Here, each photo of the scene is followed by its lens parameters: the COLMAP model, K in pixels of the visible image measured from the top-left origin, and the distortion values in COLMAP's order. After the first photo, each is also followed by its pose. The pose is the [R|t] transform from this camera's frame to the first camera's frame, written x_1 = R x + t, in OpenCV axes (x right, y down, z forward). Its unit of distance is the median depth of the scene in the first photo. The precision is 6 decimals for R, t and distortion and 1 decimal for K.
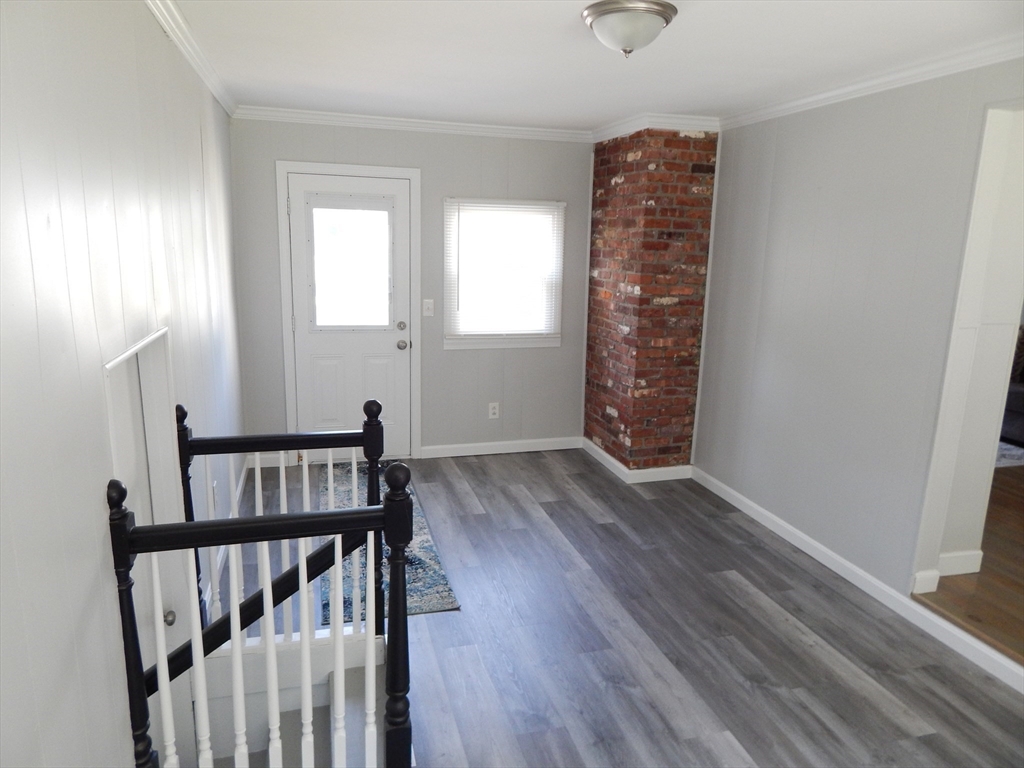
lens RADIAL K [[673.0, 0, 512.0], [0, 673.0, 384.0], [0, 0, 1]] dist [0.002761, -0.006081]
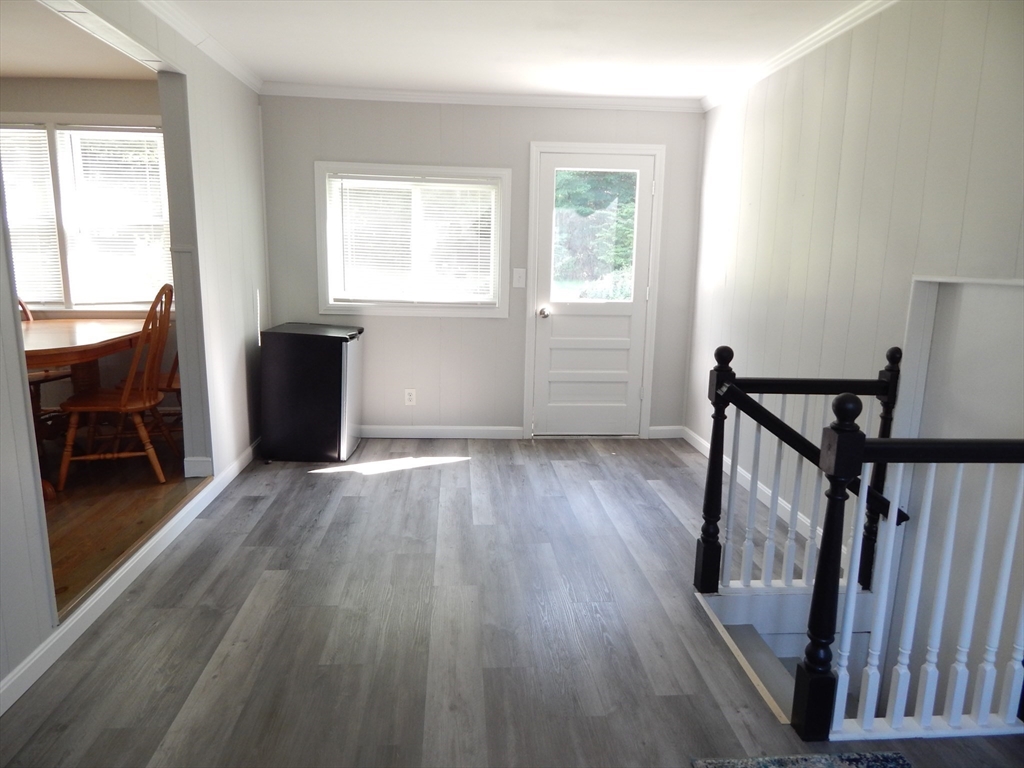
lens RADIAL K [[692.7, 0, 512.7], [0, 692.7, 370.5], [0, 0, 1]] dist [0.020089, -0.001077]
pose [[-0.974171, -0.080021, 0.211159, -0.044107], [0.010635, 0.917811, 0.396876, -0.292636], [-0.225562, 0.388871, -0.893253, 1.742465]]
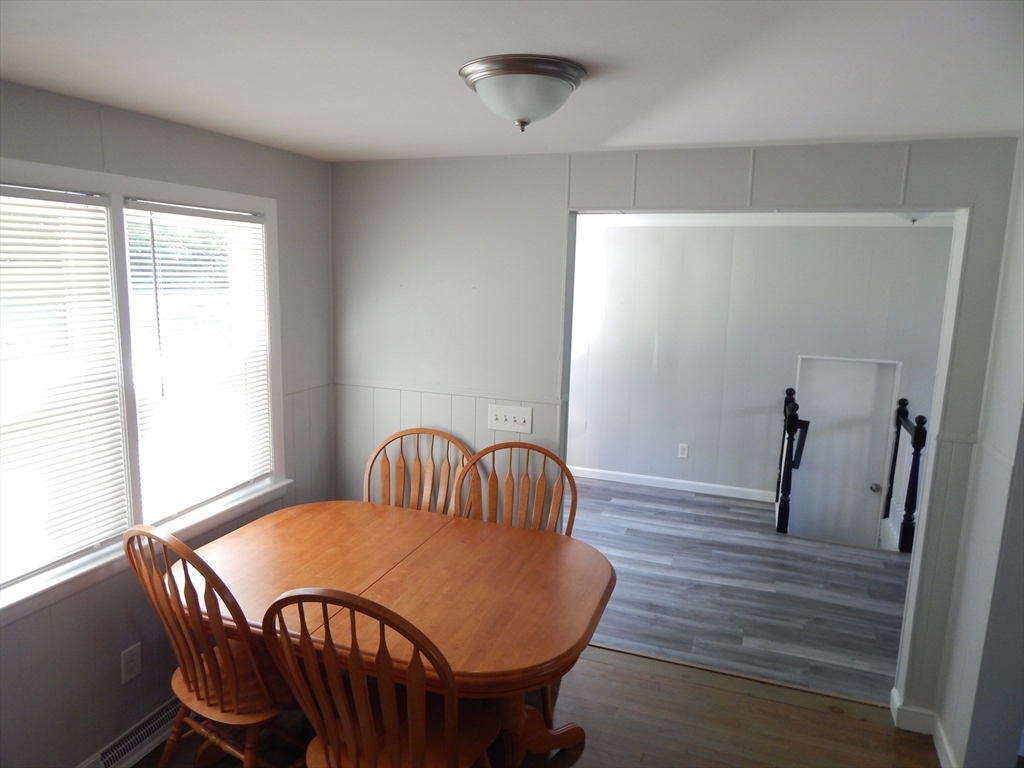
lens RADIAL K [[692.7, 0, 512.7], [0, 692.7, 370.5], [0, 0, 1]] dist [0.020089, -0.001077]
pose [[-0.578584, 0.069427, -0.812662, 1.977197], [-0.225774, 0.943803, 0.241373, -0.295044], [0.783751, 0.323133, -0.530395, 1.128347]]
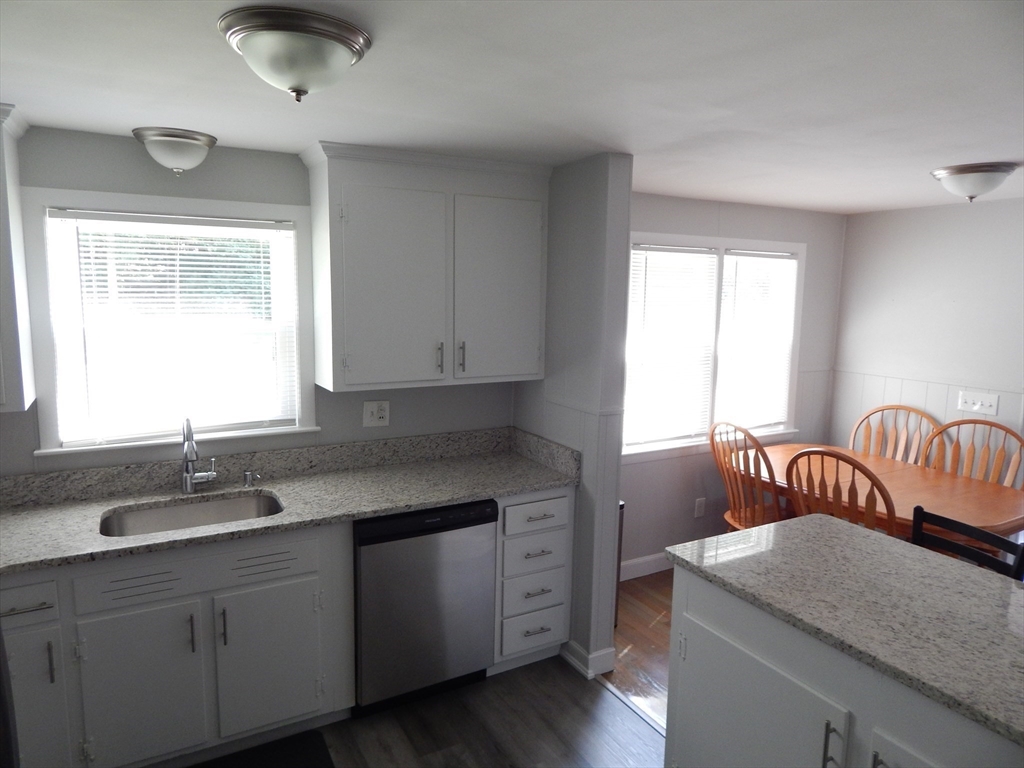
lens RADIAL K [[673.0, 0, 512.0], [0, 673.0, 384.0], [0, 0, 1]] dist [0.002761, -0.006081]
pose [[-0.966119, -0.015528, -0.257631, 2.429926], [-0.106314, 0.933514, 0.342416, -0.373394], [0.235185, 0.358204, -0.903536, 1.644006]]
